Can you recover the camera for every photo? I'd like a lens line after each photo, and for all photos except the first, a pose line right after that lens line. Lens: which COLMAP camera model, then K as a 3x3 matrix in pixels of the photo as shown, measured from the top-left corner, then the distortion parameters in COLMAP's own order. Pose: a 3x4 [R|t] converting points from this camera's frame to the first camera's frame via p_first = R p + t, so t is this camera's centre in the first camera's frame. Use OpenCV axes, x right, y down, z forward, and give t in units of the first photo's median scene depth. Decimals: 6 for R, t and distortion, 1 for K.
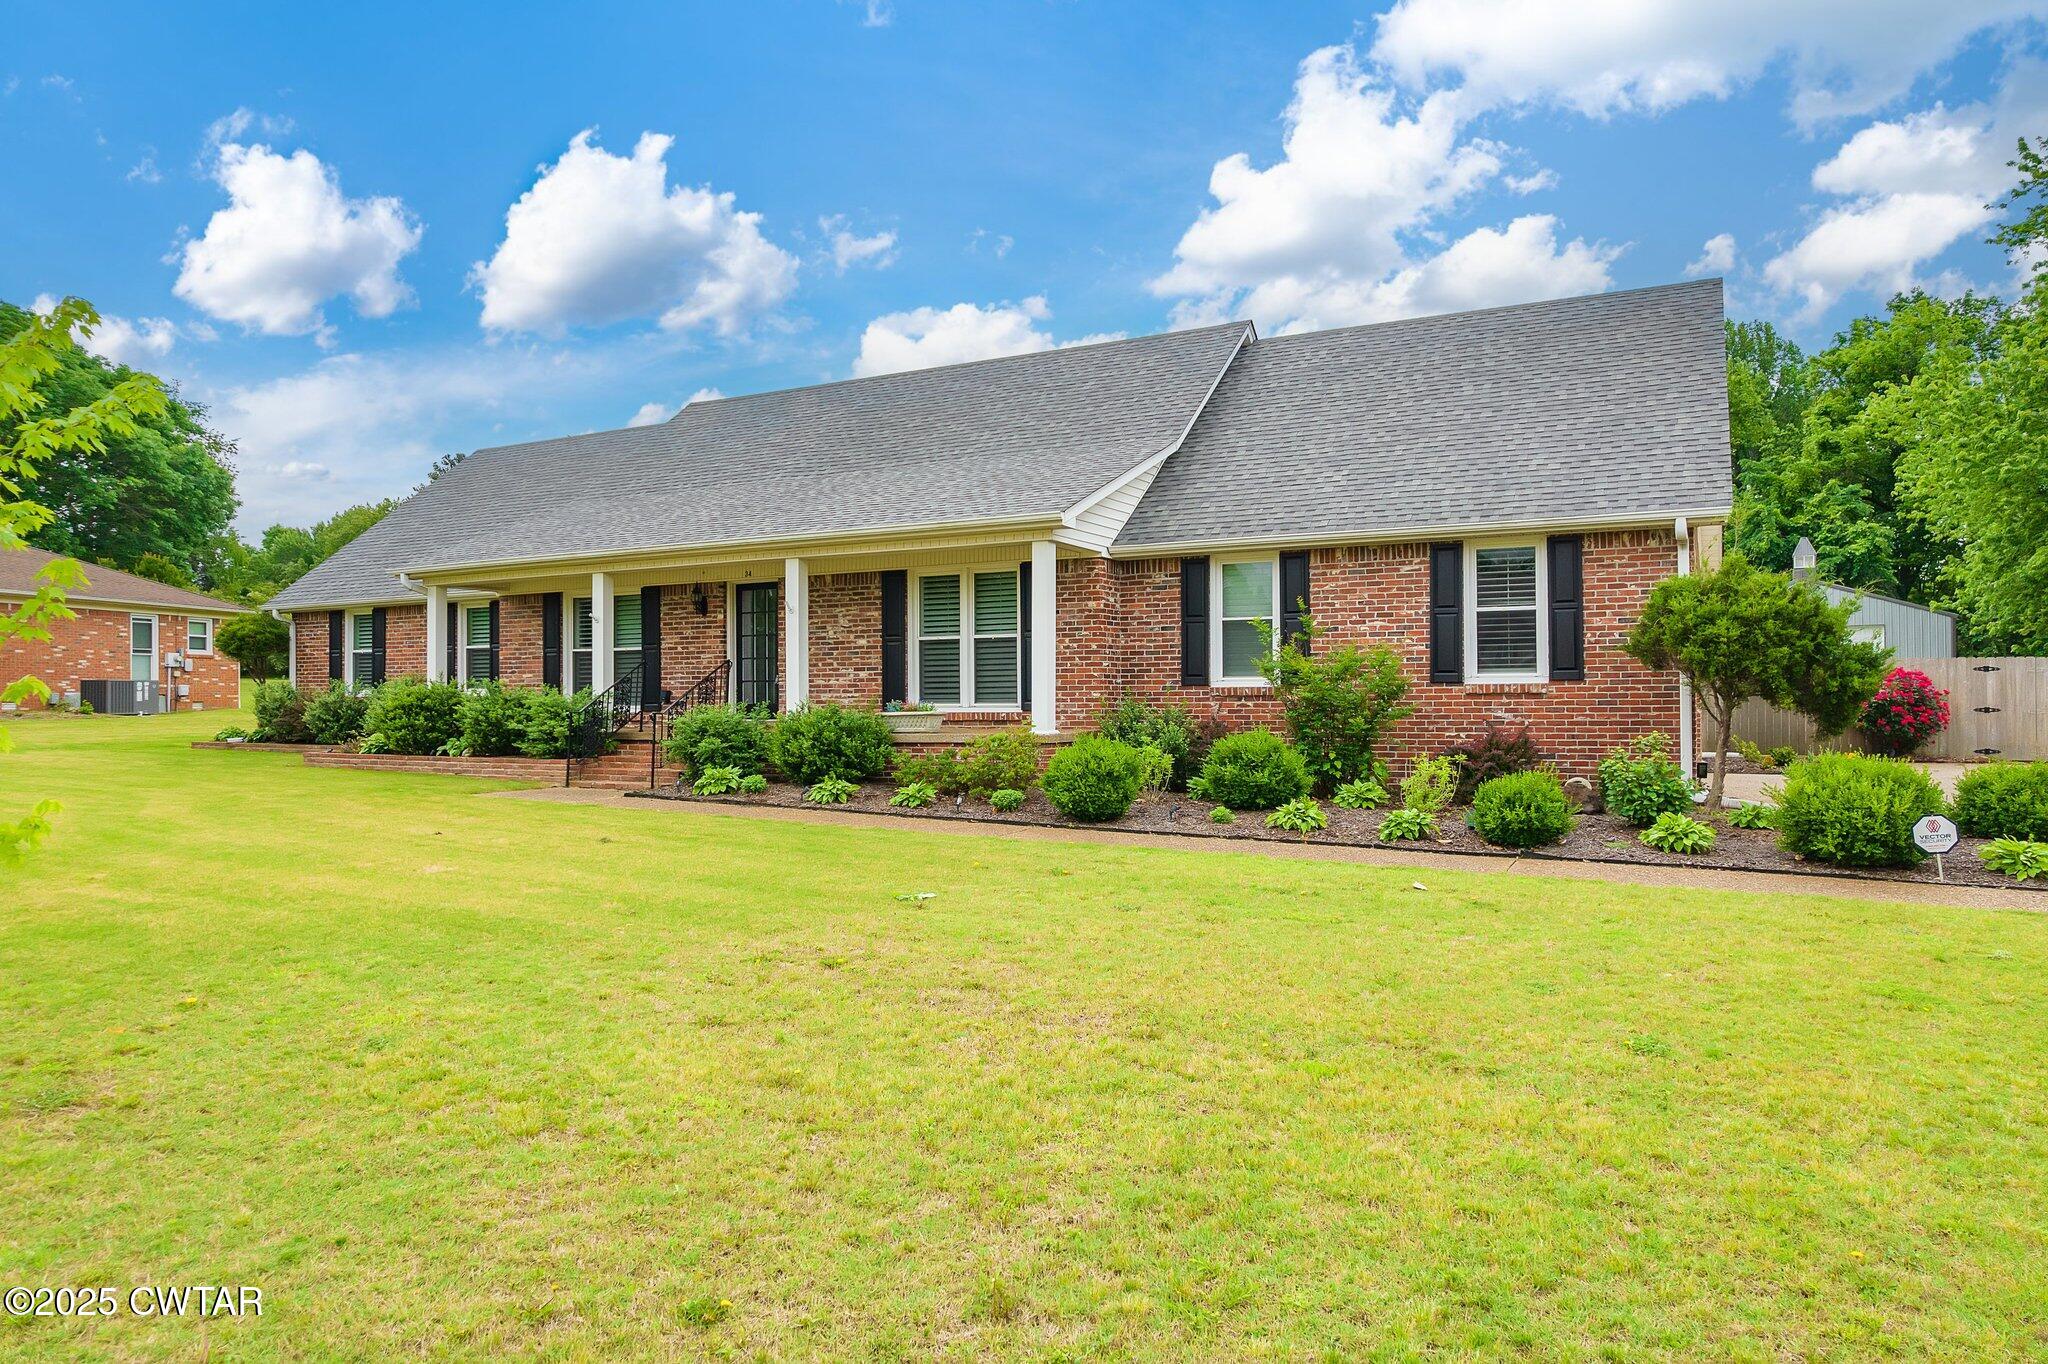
lens RADIAL K [[1337.1, 0, 1042.9], [0, 1337.1, 672.4], [0, 0, 1]] dist [-0.092139, 0.101093]
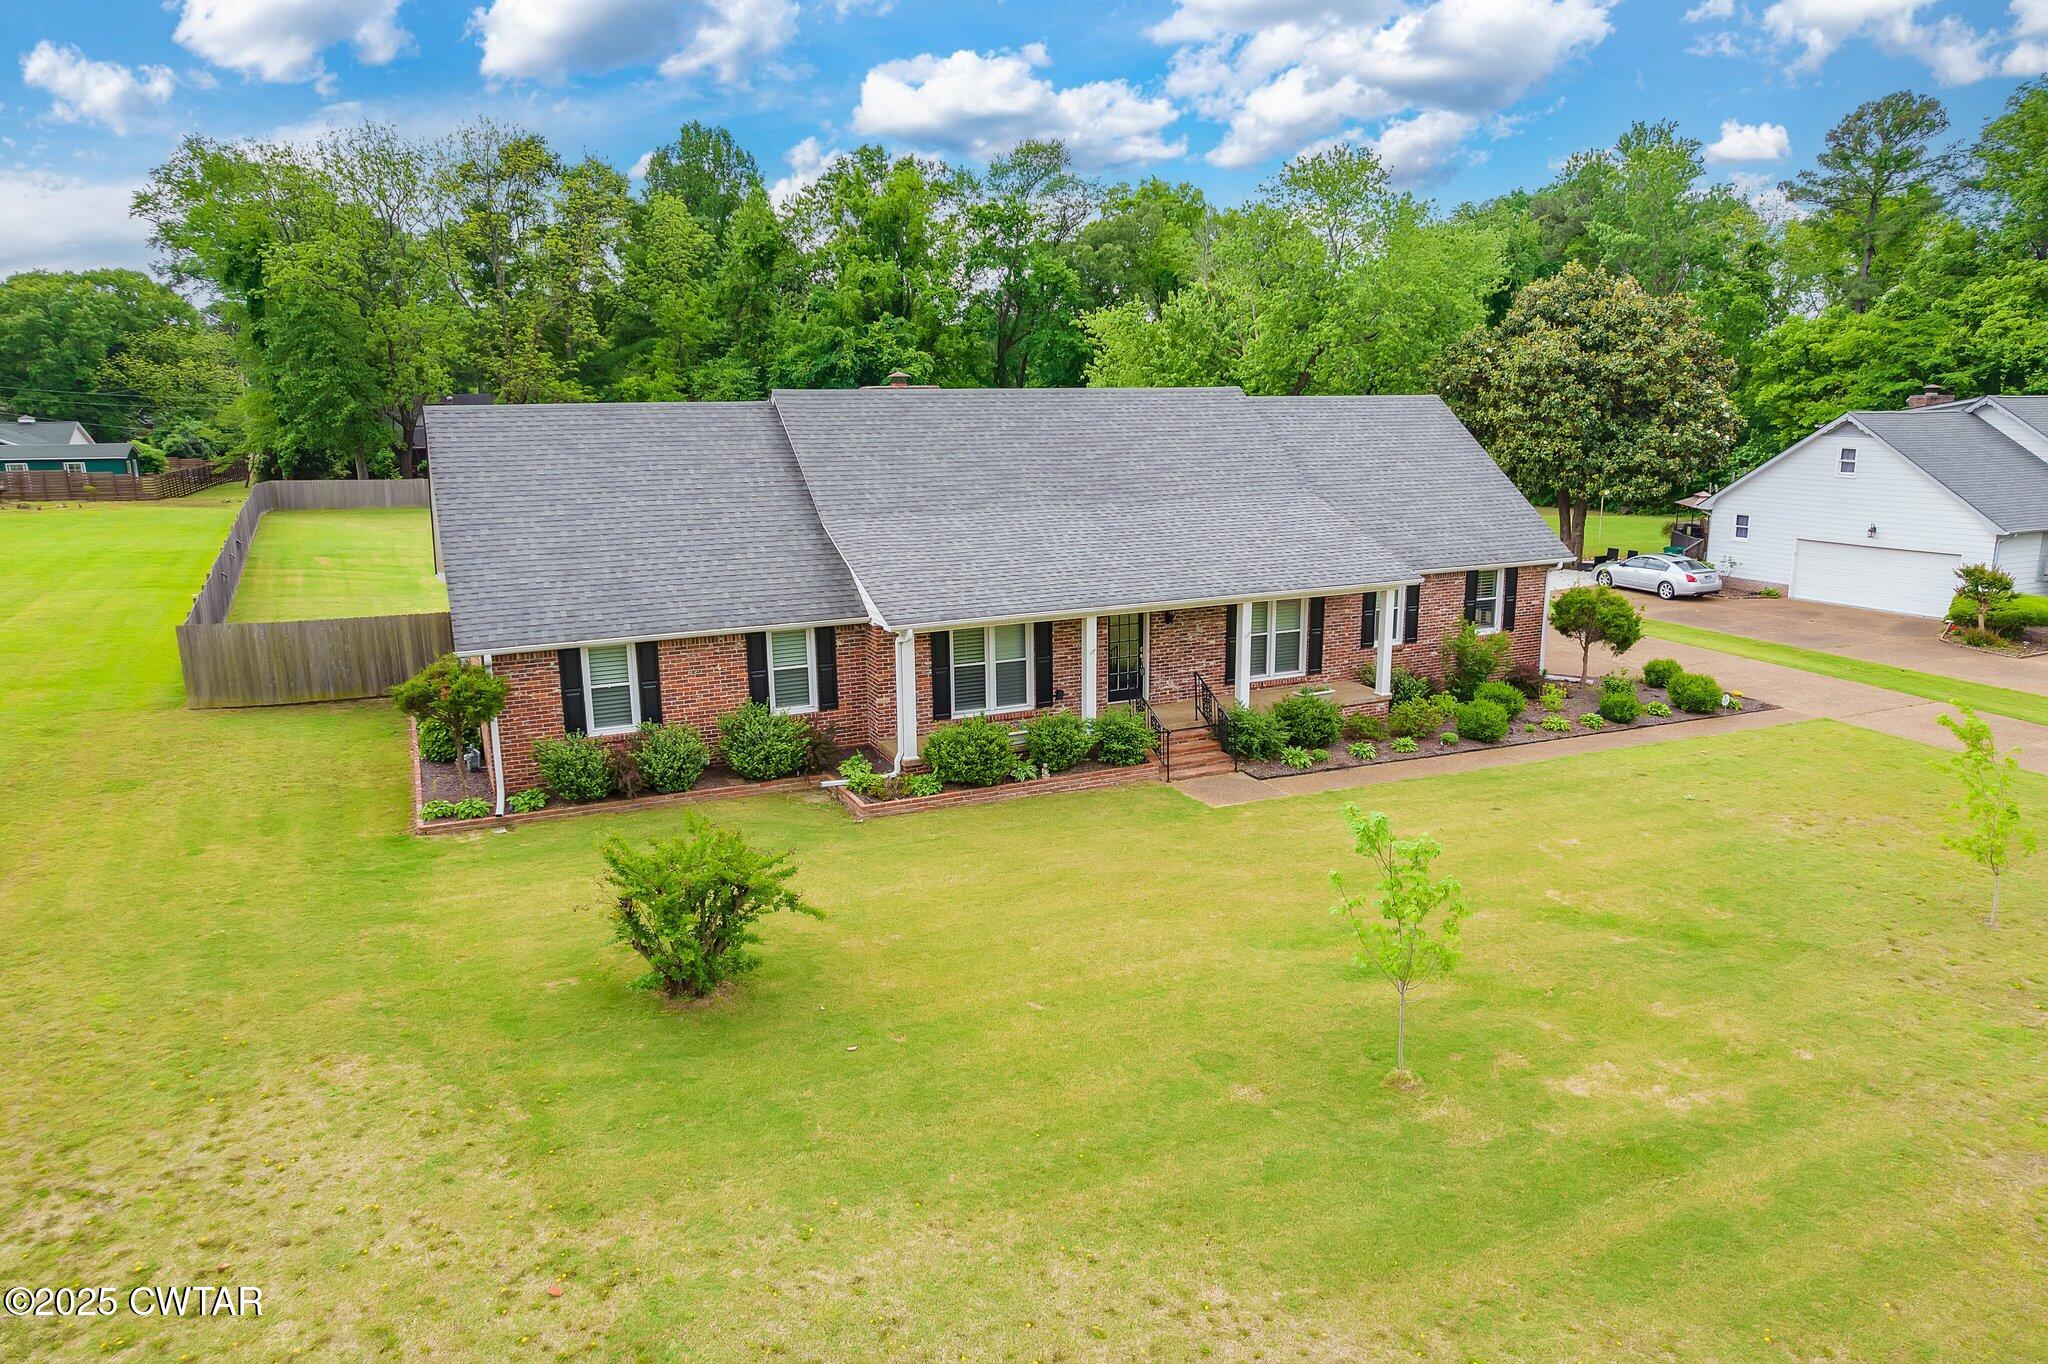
lens RADIAL K [[1308.8, 0, 1032.0], [0, 1308.8, 681.9], [0, 0, 1]] dist [-0.063202, 0.059047]
pose [[0.588788, -0.171443, 0.789896, -1.500226], [-0.003334, 0.976723, 0.214479, -0.308381], [-0.808281, -0.128916, 0.574511, 0.323664]]
